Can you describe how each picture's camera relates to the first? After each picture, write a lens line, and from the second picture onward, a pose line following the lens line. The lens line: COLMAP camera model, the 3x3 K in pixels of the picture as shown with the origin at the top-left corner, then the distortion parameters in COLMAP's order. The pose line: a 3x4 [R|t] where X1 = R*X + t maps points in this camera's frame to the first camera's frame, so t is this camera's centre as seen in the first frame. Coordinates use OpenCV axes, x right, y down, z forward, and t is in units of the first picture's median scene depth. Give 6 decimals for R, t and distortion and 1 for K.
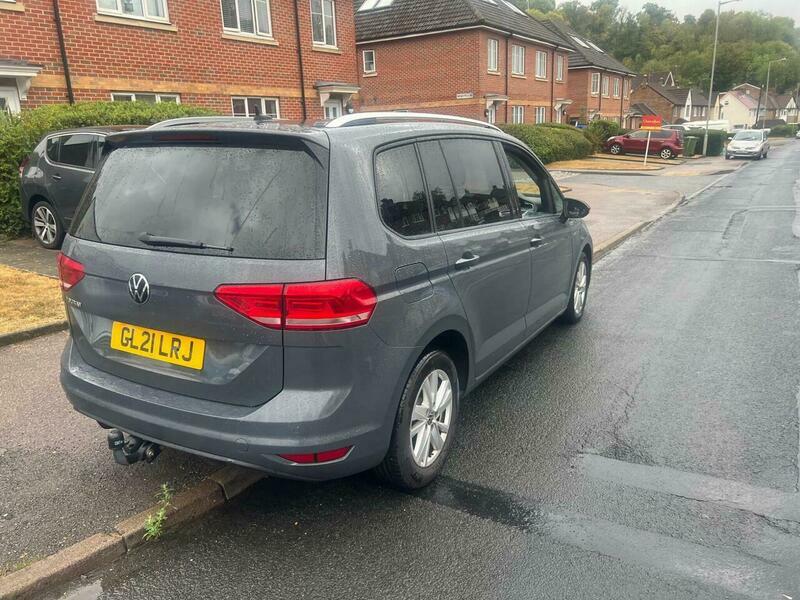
lens RADIAL K [[603.0, 0, 396.2], [0, 603.0, 297.7], [0, 0, 1]] dist [0.046621, -0.052780]
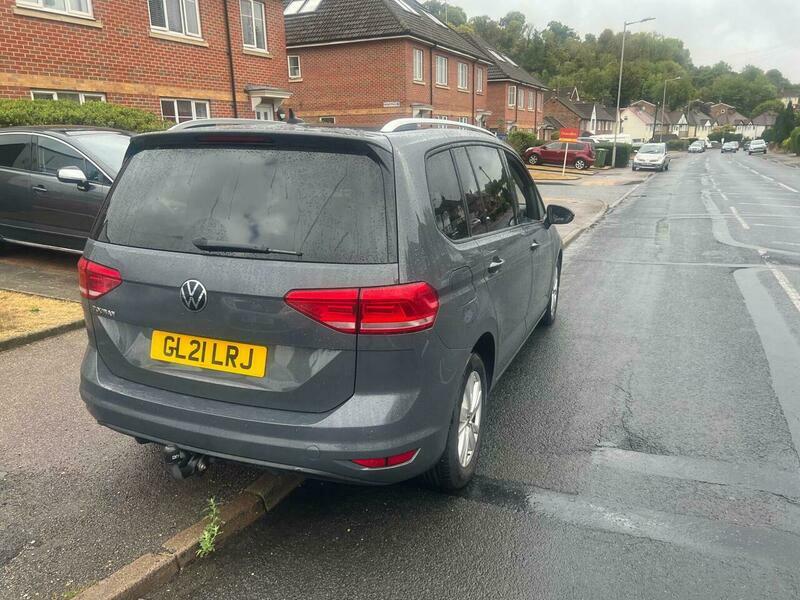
lens RADIAL K [[603.0, 0, 395.4], [0, 603.0, 302.2], [0, 0, 1]] dist [0.046621, -0.052780]
pose [[0.991080, -0.015847, 0.132323, -0.142309], [0.016457, 0.999858, -0.003519, 0.002772], [-0.132248, 0.005665, 0.991200, 0.003551]]
